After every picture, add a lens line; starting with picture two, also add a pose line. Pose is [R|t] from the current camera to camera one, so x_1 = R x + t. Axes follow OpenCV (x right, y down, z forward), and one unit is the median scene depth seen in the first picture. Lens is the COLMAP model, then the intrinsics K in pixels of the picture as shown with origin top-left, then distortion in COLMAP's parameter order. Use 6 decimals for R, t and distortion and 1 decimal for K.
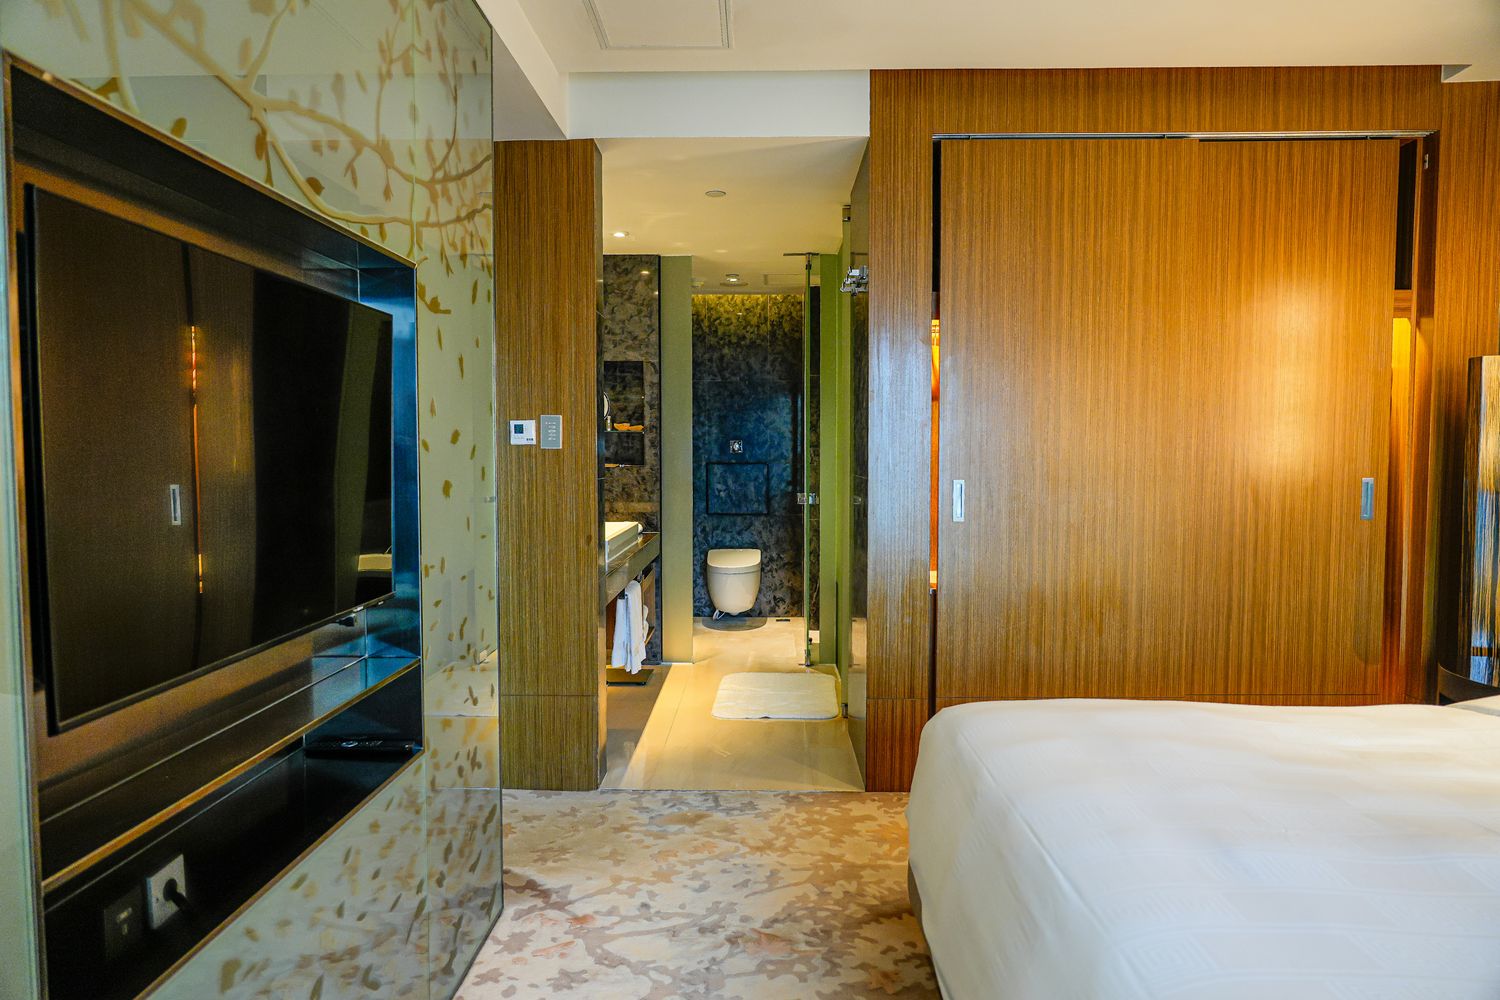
lens RADIAL K [[1008.3, 0, 740.1], [0, 1008.3, 500.1], [0, 0, 1]] dist [0.001310, 0.000372]
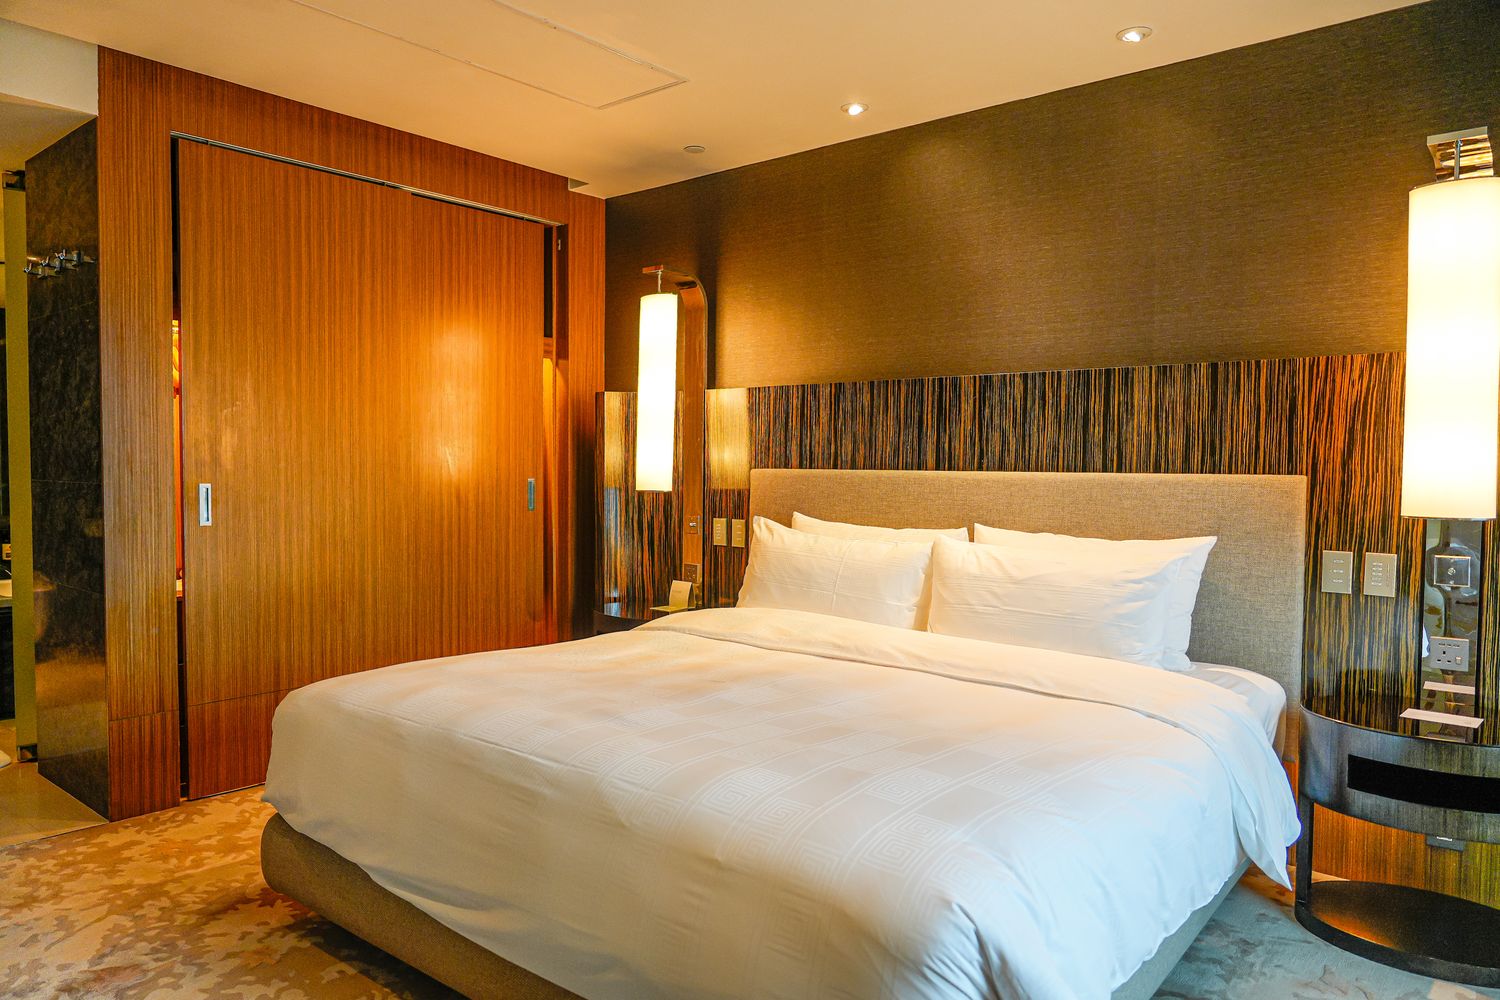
lens RADIAL K [[1008.3, 0, 740.1], [0, 1008.3, 500.1], [0, 0, 1]] dist [0.001310, 0.000372]
pose [[0.635615, -0.024201, 0.771627, -0.219218], [0.031437, 0.999491, 0.005452, 0.007335], [-0.771366, 0.020792, 0.636052, -0.040365]]
